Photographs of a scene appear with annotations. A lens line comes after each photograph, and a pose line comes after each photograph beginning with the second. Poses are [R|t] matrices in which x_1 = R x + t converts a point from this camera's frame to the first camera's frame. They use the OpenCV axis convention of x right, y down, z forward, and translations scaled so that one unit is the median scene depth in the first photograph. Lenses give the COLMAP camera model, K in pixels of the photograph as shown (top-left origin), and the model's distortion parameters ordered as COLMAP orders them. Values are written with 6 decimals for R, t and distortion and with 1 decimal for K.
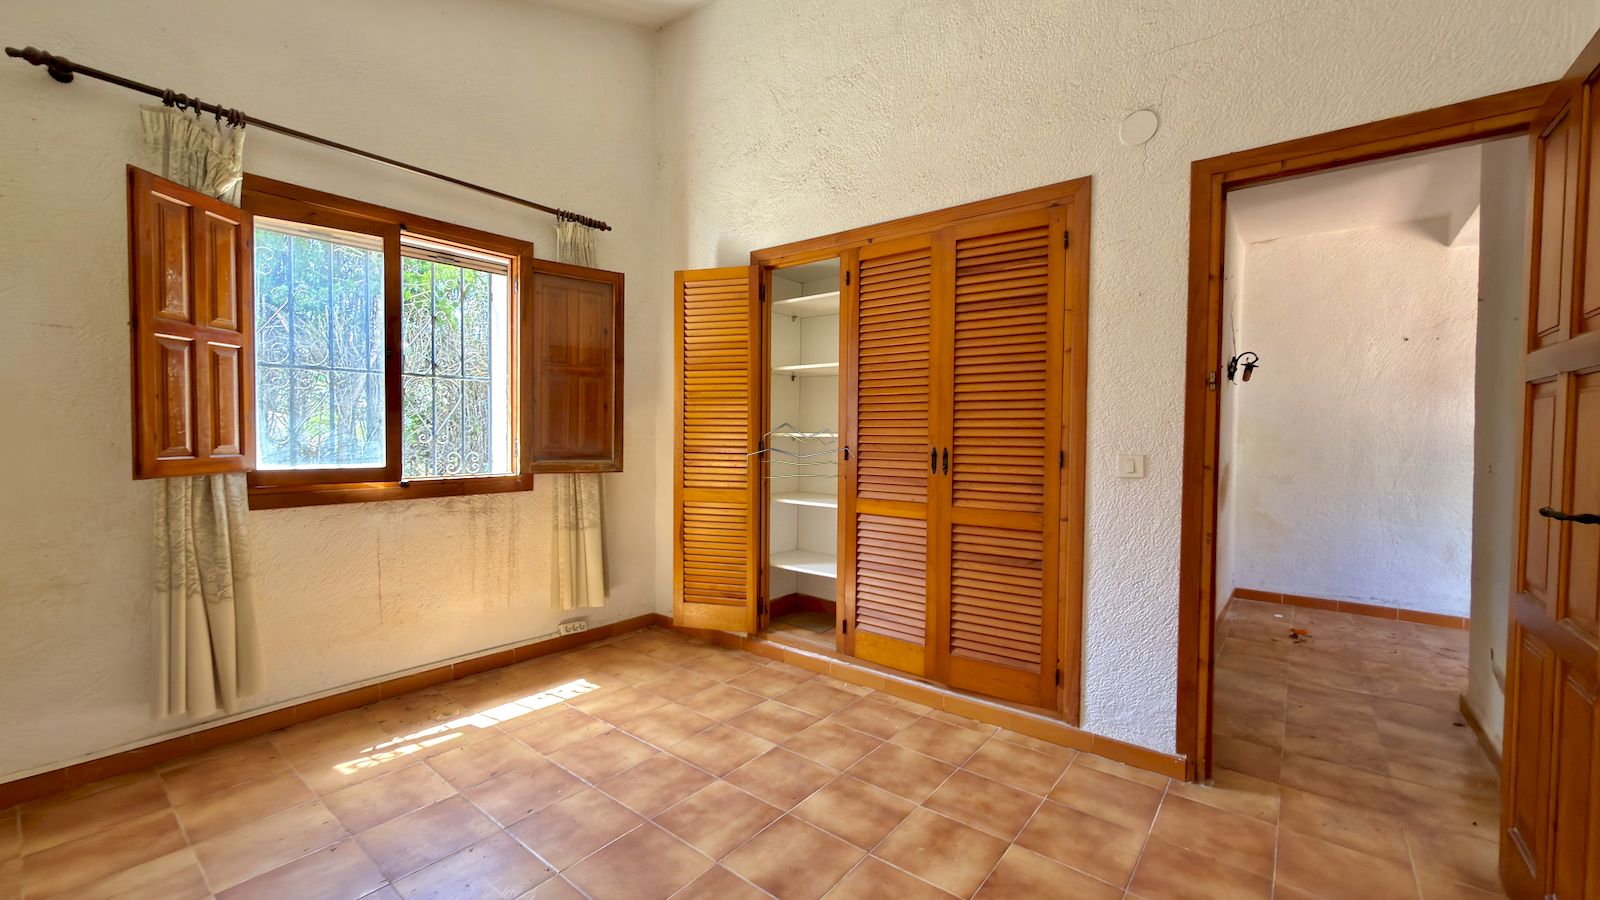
lens RADIAL K [[641.1, 0, 797.7], [0, 641.1, 451.8], [0, 0, 1]] dist [-0.000804, -0.000012]
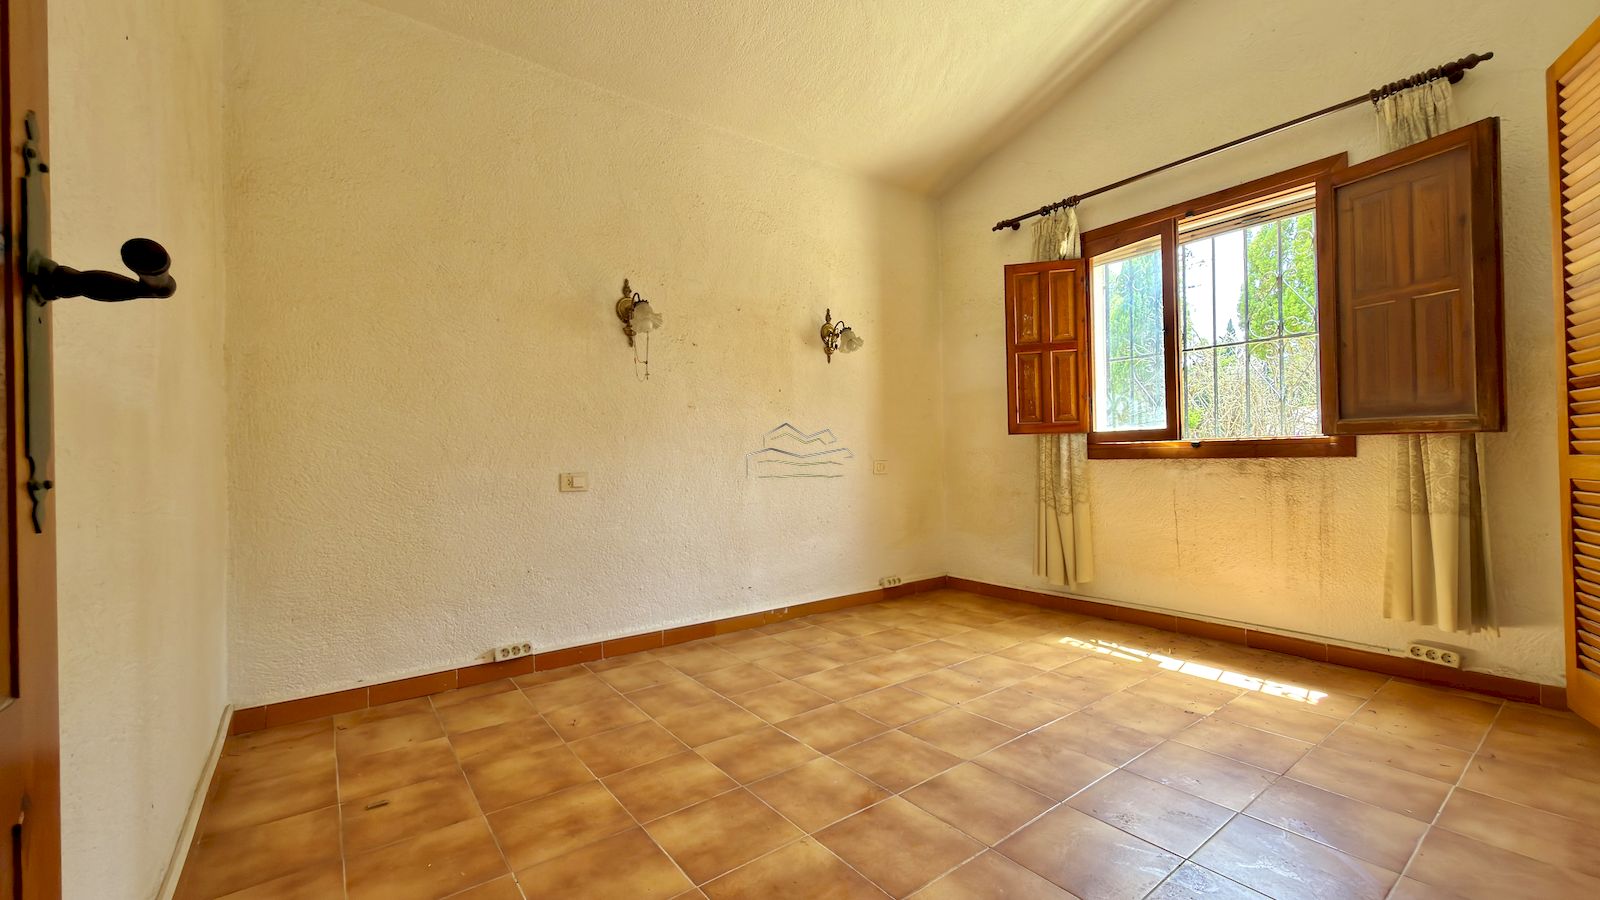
lens RADIAL K [[641.1, 0, 797.7], [0, 641.1, 451.8], [0, 0, 1]] dist [-0.000804, -0.000012]
pose [[-0.251976, -0.010350, -0.967678, 0.668801], [-0.012092, 0.999898, -0.007546, 0.085477], [0.967658, 0.009800, -0.252076, 0.658496]]
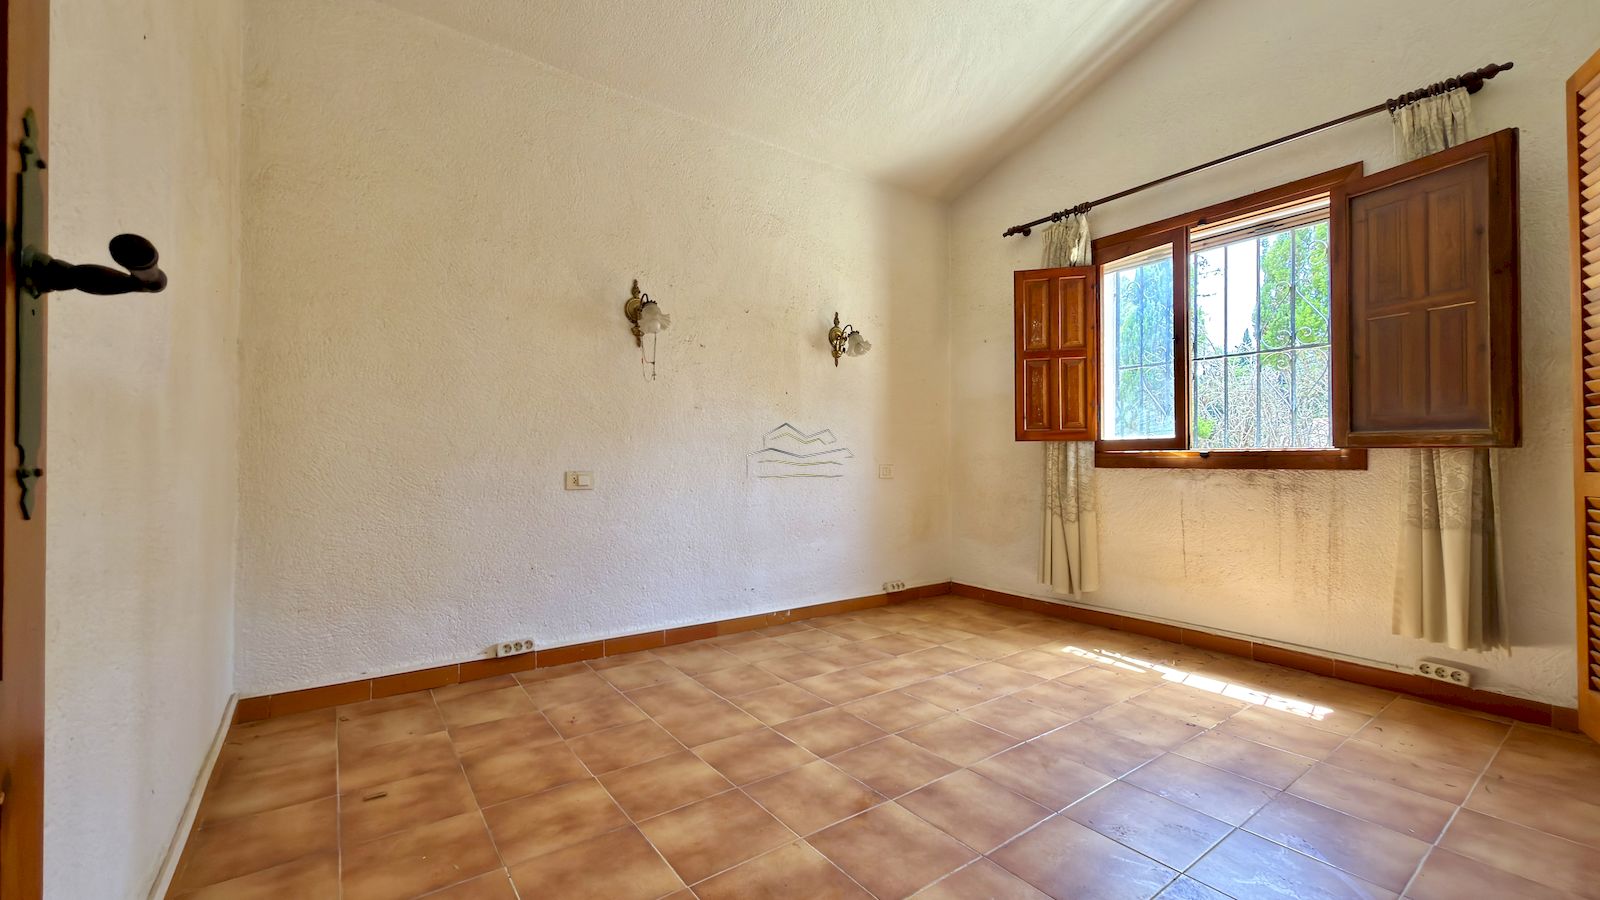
lens RADIAL K [[641.1, 0, 797.7], [0, 641.1, 451.8], [0, 0, 1]] dist [-0.000804, -0.000012]
pose [[-0.267100, -0.019178, -0.963478, 0.667253], [-0.030721, 0.999463, -0.011377, 0.085358], [0.963179, 0.026560, -0.267546, 0.668223]]
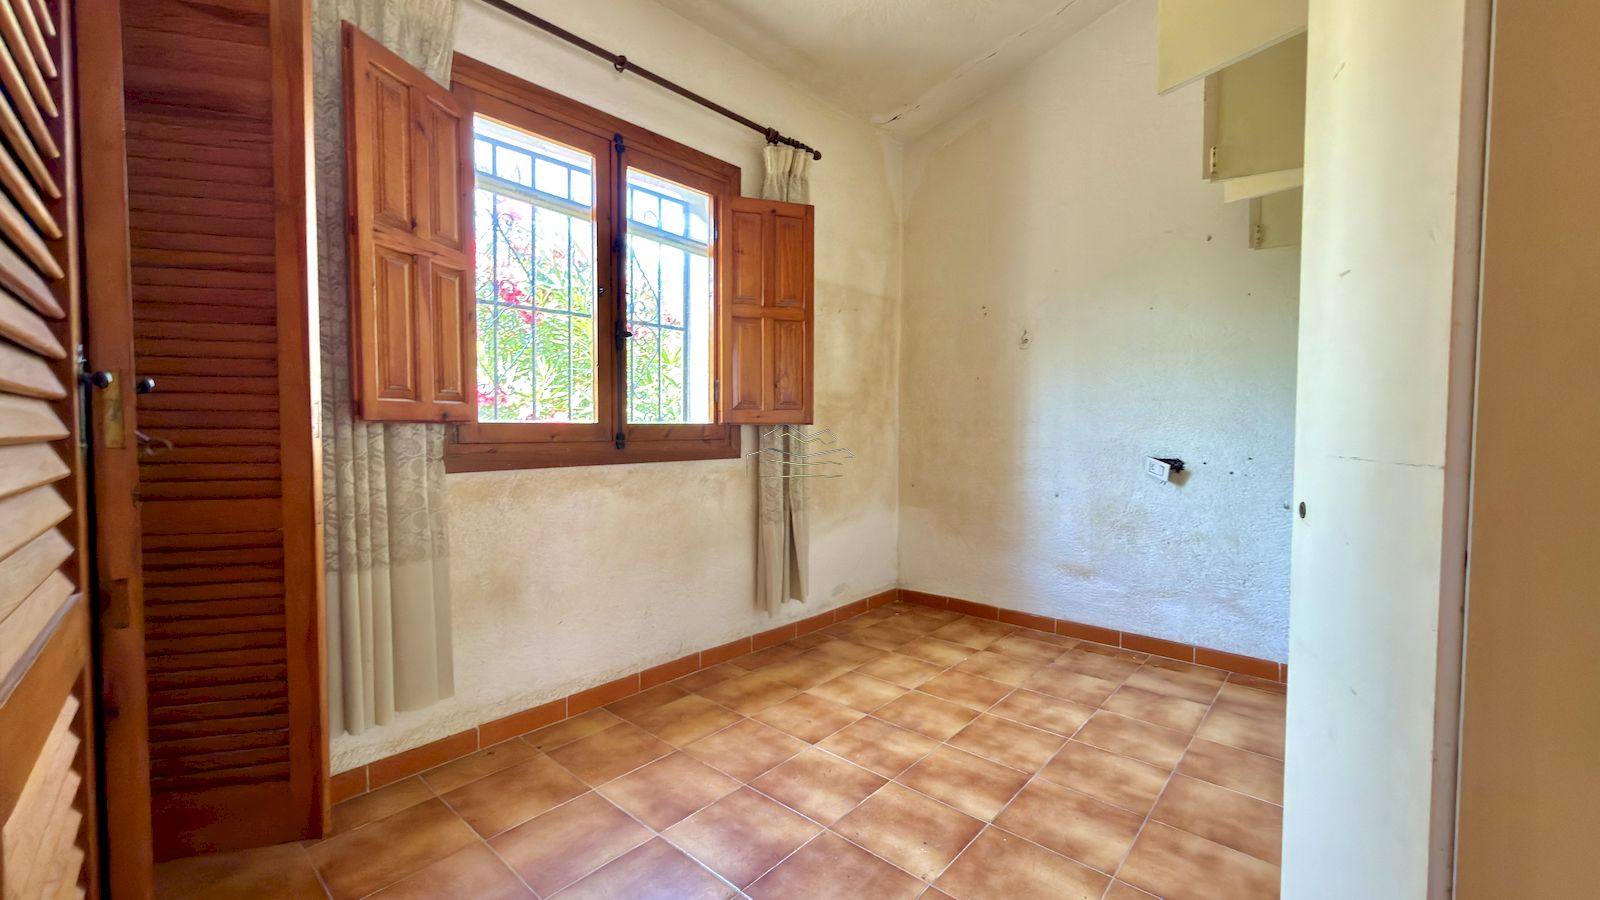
lens RADIAL K [[644.6, 0, 800.0], [0, 644.6, 450.0], [0, 0, 1]] dist [0.000692, 0.000430]
pose [[0.997999, -0.007777, -0.062744, -0.334124], [0.008054, 0.999959, 0.004161, 0.058791], [0.062709, -0.004658, 0.998021, 0.171298]]
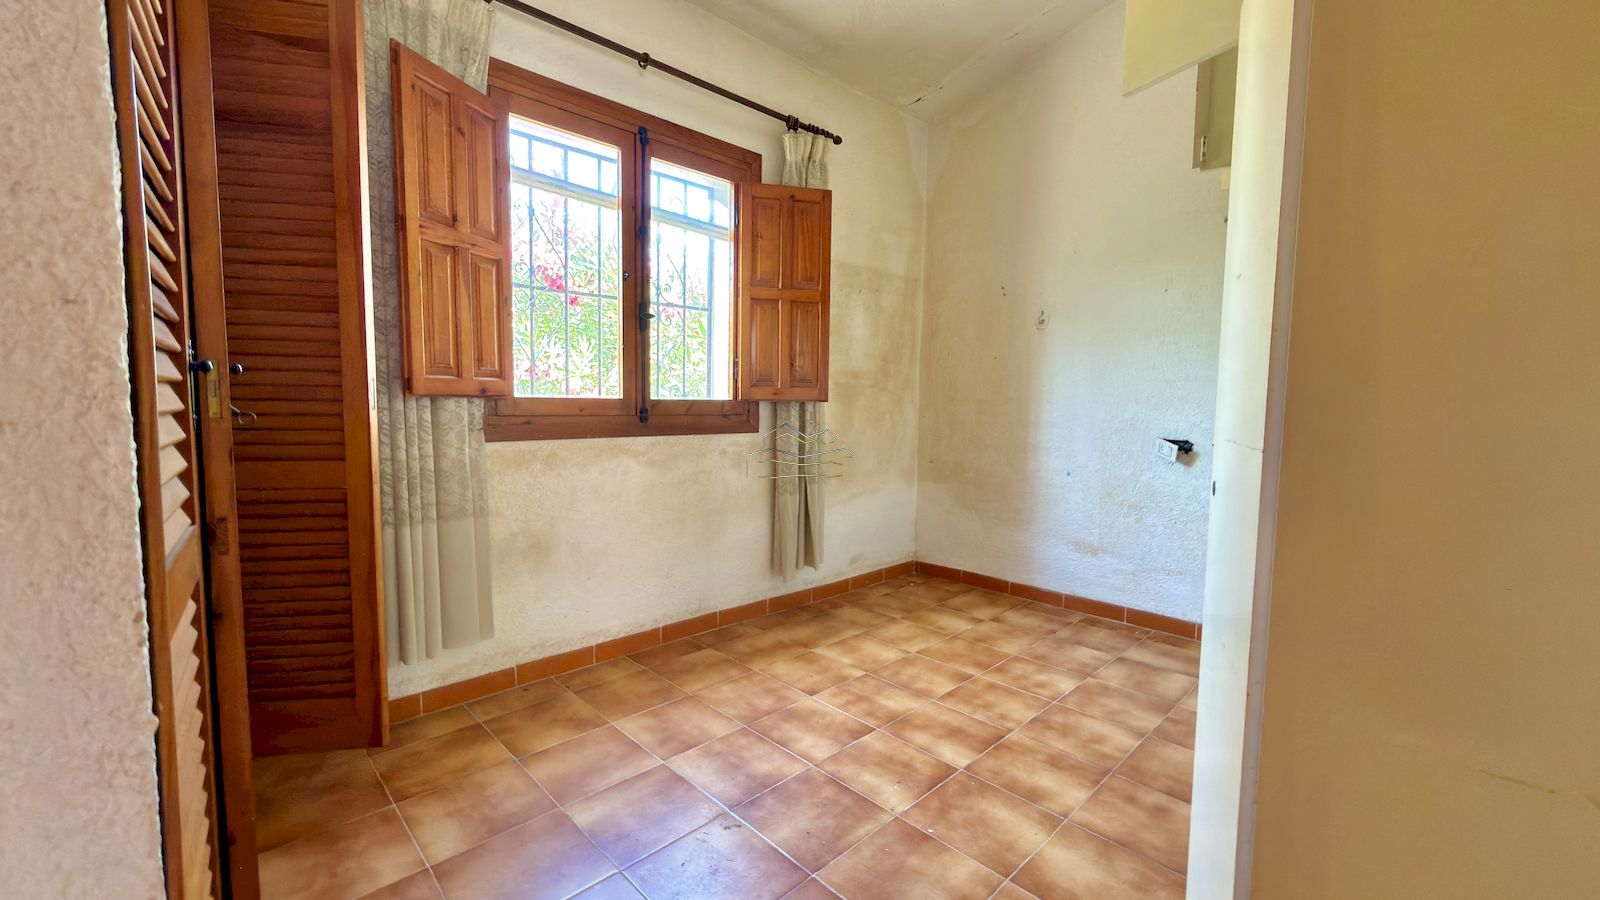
lens RADIAL K [[641.1, 0, 797.7], [0, 641.1, 451.8], [0, 0, 1]] dist [-0.000804, -0.000012]
pose [[0.990840, 0.013013, -0.134414, -0.278649], [-0.006845, 0.998907, 0.046245, 0.056943], [0.134869, -0.044902, 0.989846, 0.121957]]
